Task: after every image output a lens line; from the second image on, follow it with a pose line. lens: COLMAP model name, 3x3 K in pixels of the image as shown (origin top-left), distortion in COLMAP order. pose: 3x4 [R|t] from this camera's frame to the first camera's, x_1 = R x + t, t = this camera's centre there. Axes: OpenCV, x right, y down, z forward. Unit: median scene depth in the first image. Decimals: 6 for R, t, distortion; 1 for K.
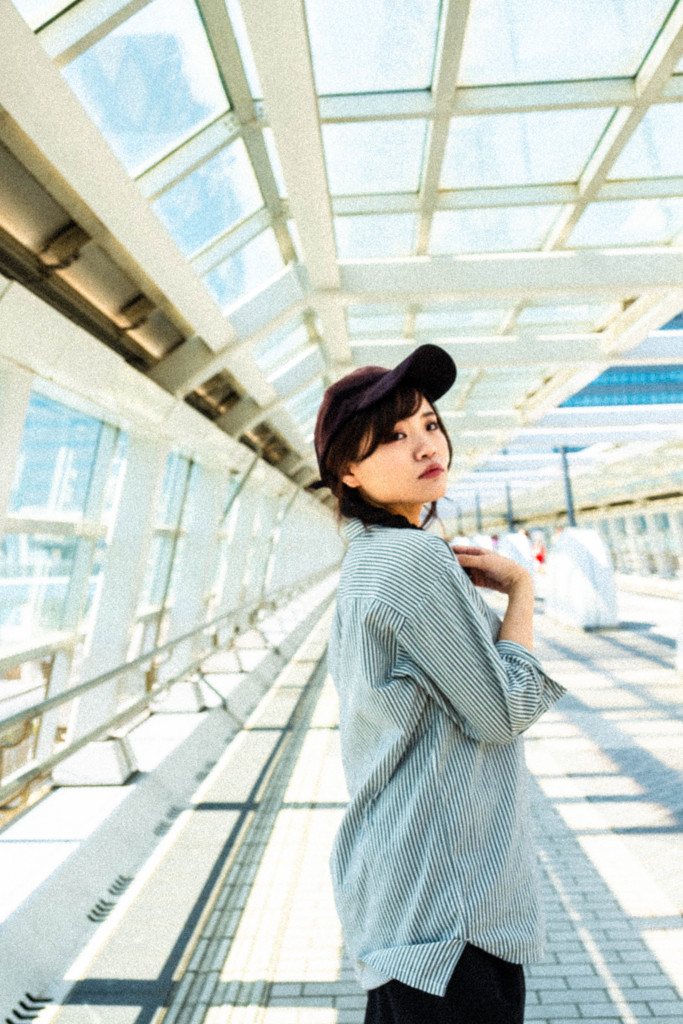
lens RADIAL K [[1165.1, 0, 341.5], [0, 1165.1, 512.0], [0, 0, 1]] dist [0.011990, 0.021323]
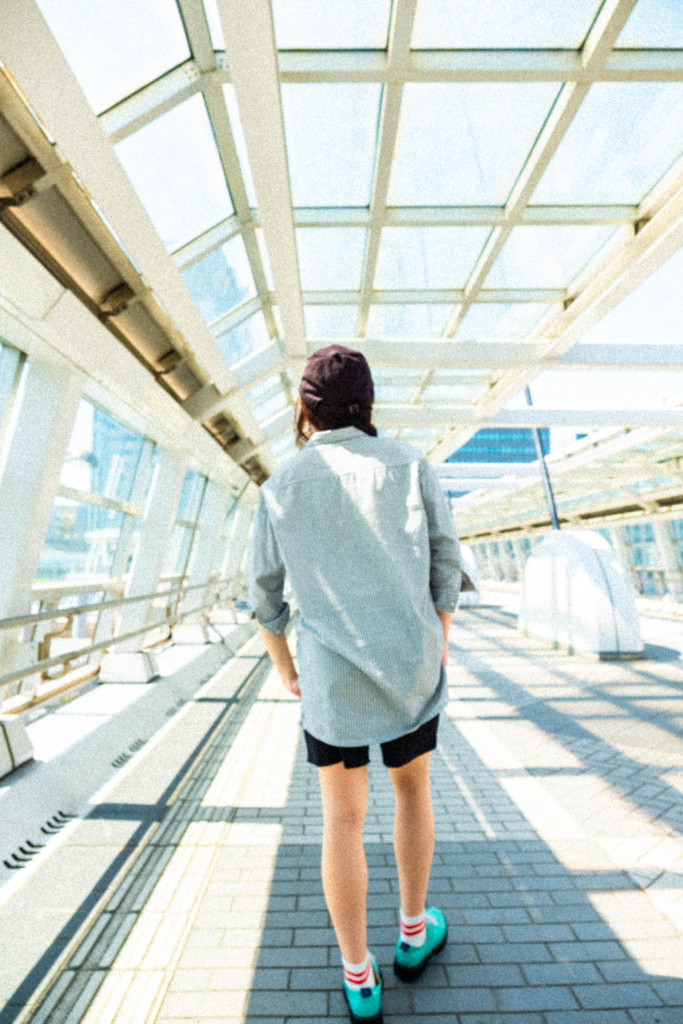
lens RADIAL K [[723.8, 0, 341.5], [0, 723.8, 512.0], [0, 0, 1]] dist [-0.004556, -0.001452]
pose [[0.998556, 0.032464, 0.042803, 0.013927], [-0.030337, 0.998316, -0.049443, 0.074113], [-0.044336, 0.048073, 0.997859, 0.093594]]
